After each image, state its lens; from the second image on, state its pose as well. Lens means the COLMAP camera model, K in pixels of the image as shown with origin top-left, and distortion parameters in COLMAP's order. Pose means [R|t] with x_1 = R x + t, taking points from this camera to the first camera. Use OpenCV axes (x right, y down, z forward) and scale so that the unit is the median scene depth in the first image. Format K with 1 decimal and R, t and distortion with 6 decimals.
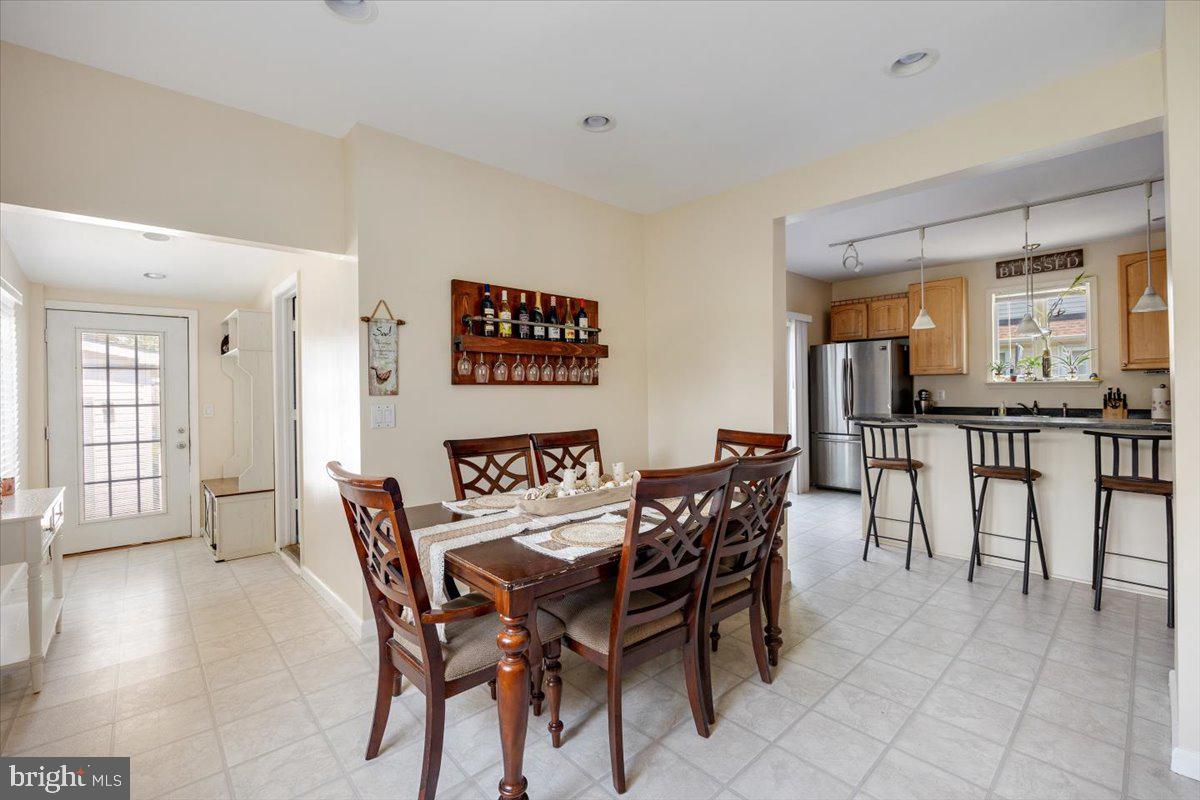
lens RADIAL K [[483.3, 0, 615.1], [0, 483.3, 390.1], [0, 0, 1]] dist [-0.000713, -0.000291]
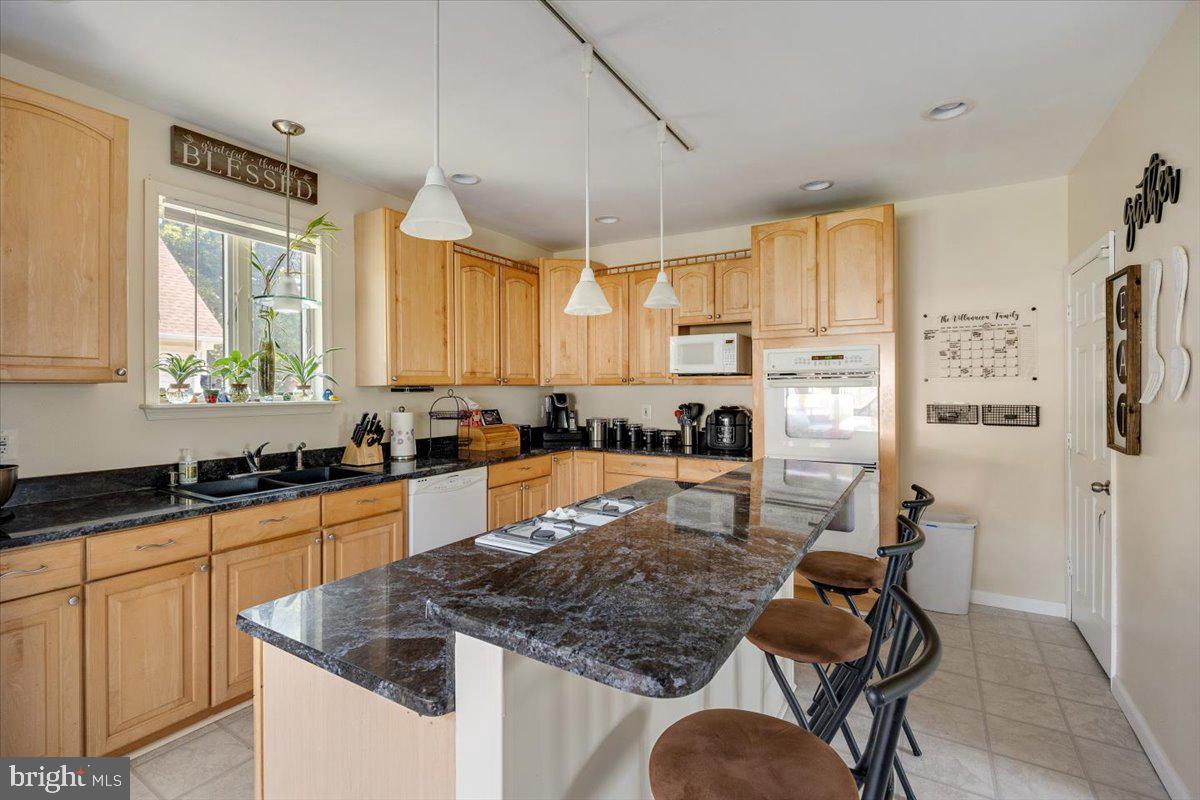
lens RADIAL K [[530.6, 0, 598.3], [0, 530.6, 387.1], [0, 0, 1]] dist [-0.000618, -0.000175]
pose [[-0.277825, 0.013547, 0.960536, 0.252739], [0.010942, 0.999880, -0.010937, -0.024658], [-0.960569, 0.007472, -0.277940, 0.818869]]
